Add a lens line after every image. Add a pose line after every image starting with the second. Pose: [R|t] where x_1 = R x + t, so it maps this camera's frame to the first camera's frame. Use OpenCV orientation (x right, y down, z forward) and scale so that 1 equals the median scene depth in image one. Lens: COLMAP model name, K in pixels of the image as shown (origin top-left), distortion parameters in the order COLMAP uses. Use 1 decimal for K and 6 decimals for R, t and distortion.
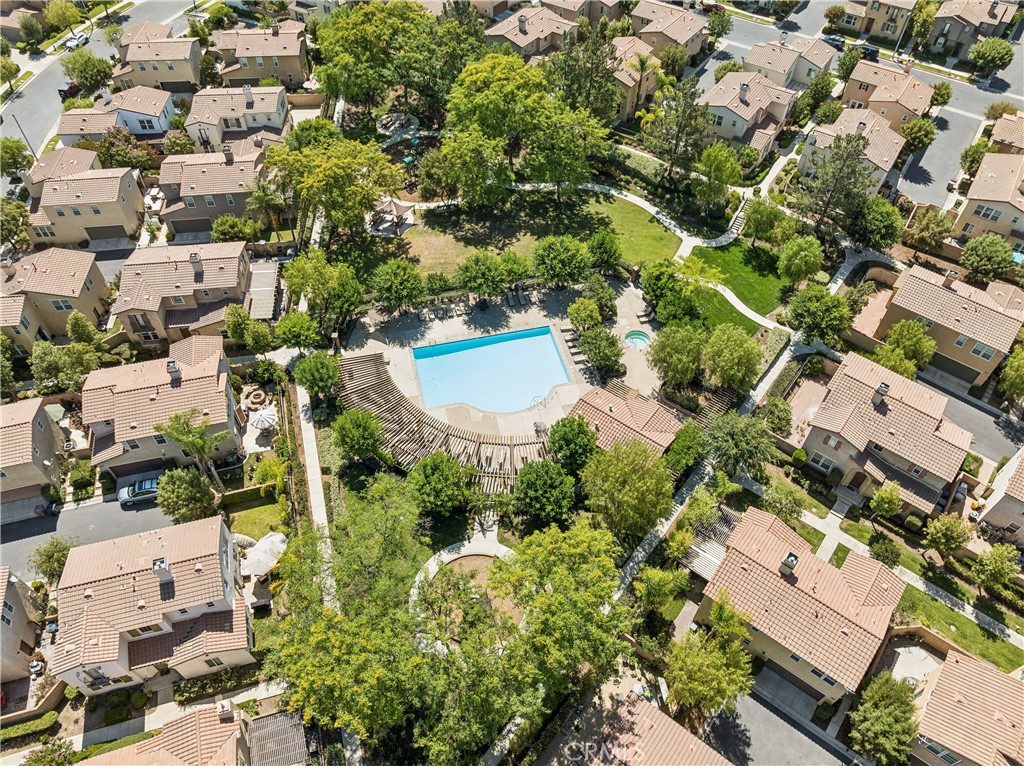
lens RADIAL K [[756.5, 0, 530.6], [0, 756.5, 388.5], [0, 0, 1]] dist [-0.040287, -0.000350]
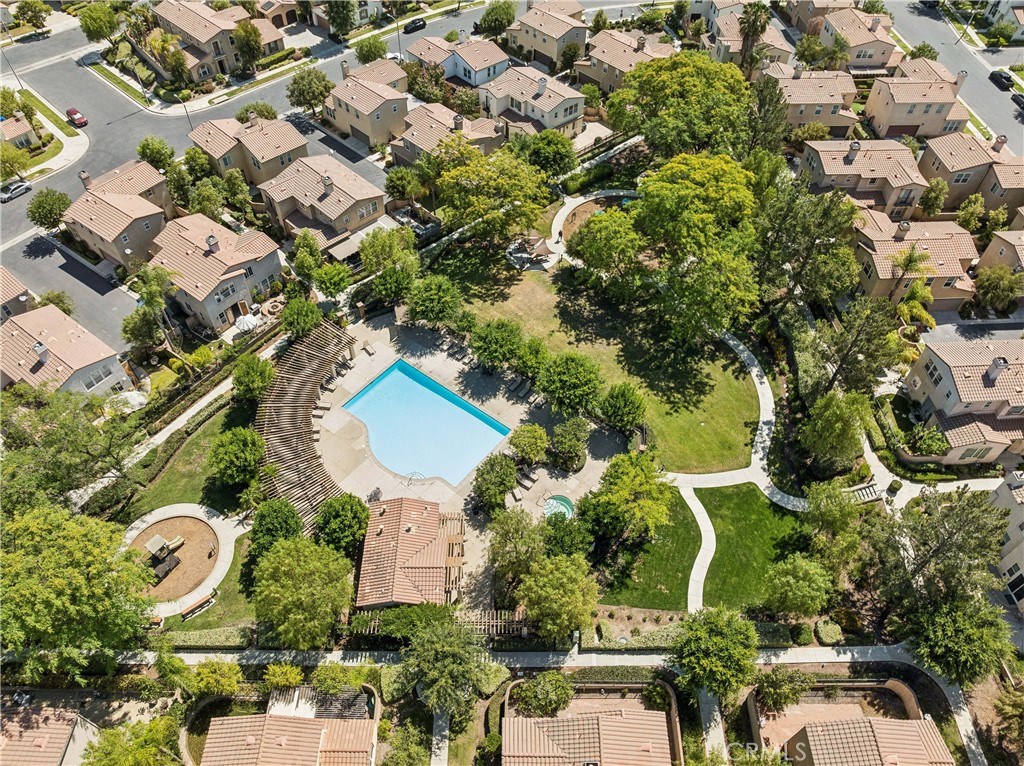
lens RADIAL K [[756.5, 0, 530.6], [0, 756.5, 388.5], [0, 0, 1]] dist [-0.040287, -0.000350]
pose [[0.600995, 0.597662, -0.530664, 0.441860], [-0.603336, 0.774713, 0.189225, -0.278129], [0.524205, 0.206445, 0.826190, 0.240034]]
